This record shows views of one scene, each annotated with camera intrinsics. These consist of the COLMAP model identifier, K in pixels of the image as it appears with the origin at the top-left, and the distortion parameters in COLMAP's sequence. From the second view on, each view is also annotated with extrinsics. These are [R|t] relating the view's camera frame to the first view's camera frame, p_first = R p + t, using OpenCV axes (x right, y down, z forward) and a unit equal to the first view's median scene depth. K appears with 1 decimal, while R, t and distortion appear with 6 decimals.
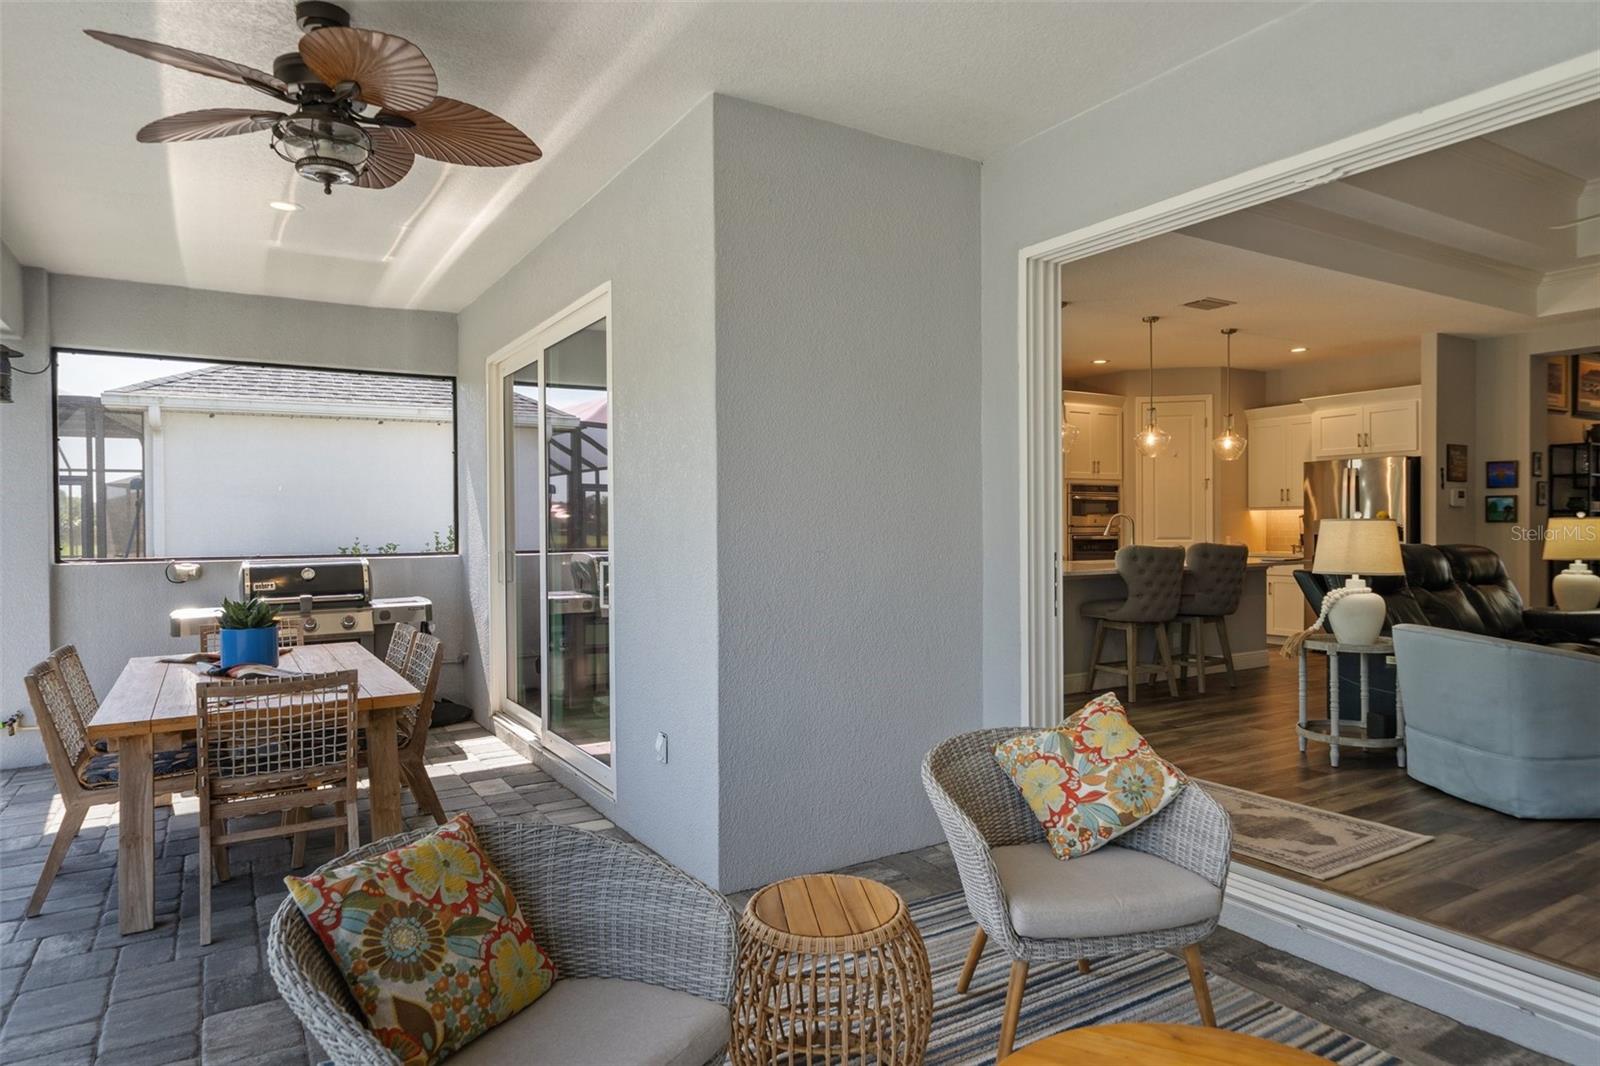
lens RADIAL K [[956.0, 0, 800.0], [0, 956.0, 533.0], [0, 0, 1]] dist [-0.002319, 0.000902]
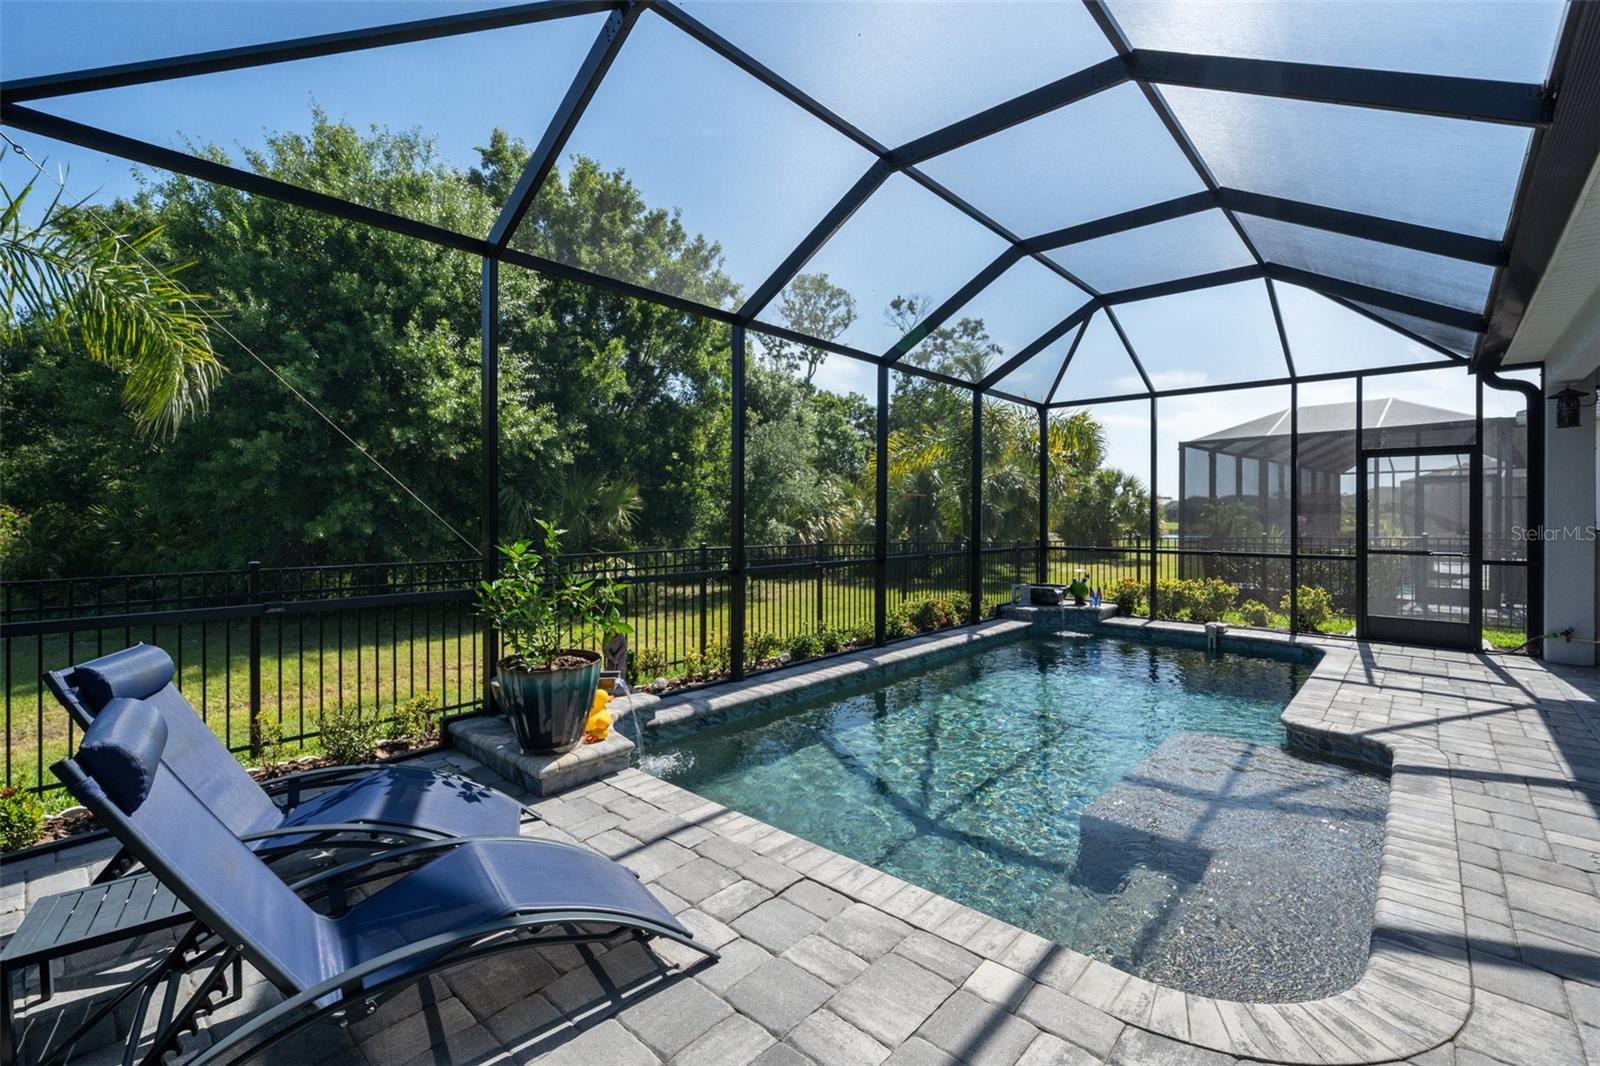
lens RADIAL K [[709.8, 0, 804.6], [0, 709.8, 507.5], [0, 0, 1]] dist [0.001185, 0.000332]
pose [[0.290270, -0.003535, -0.956938, -0.087023], [-0.011800, 0.999904, -0.007273, 0.018792], [0.956872, 0.013403, 0.290201, -0.492701]]
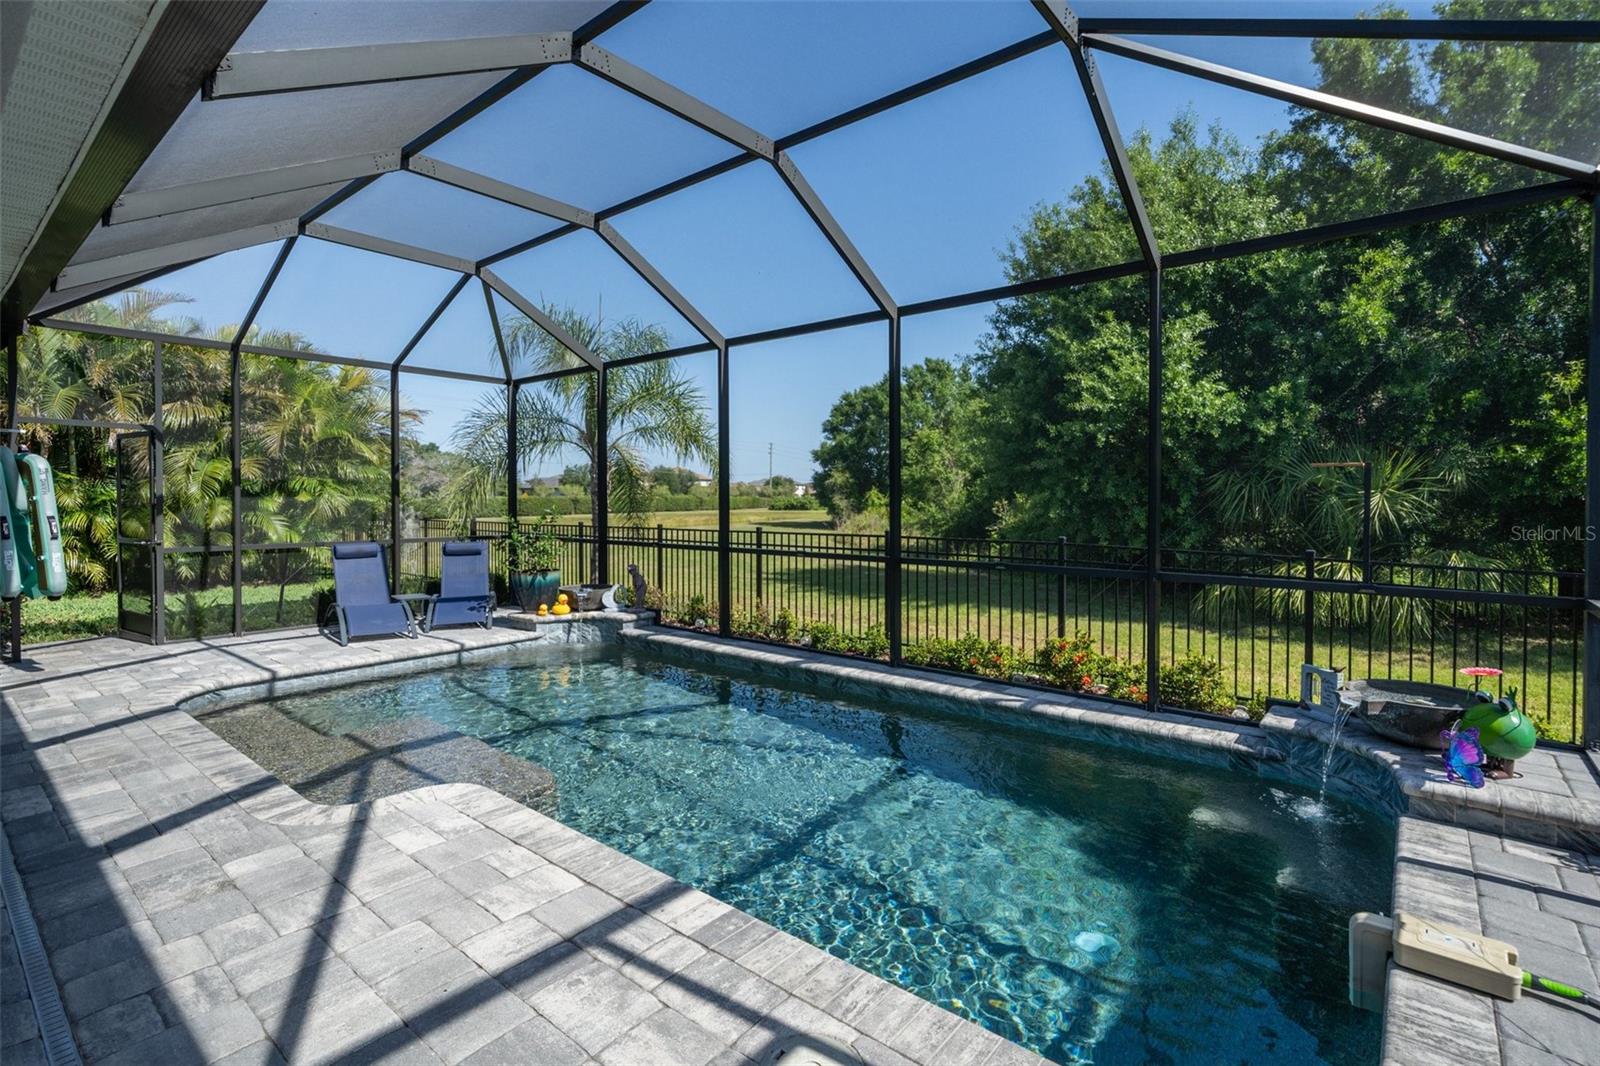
lens RADIAL K [[746.5, 0, 802.8], [0, 746.5, 511.1], [0, 0, 1]] dist [-0.003599, 0.000426]
pose [[-0.945526, 0.014322, -0.325232, -0.735489], [0.006039, 0.999632, 0.026464, 0.001973], [0.325492, 0.023059, -0.945264, 0.891575]]
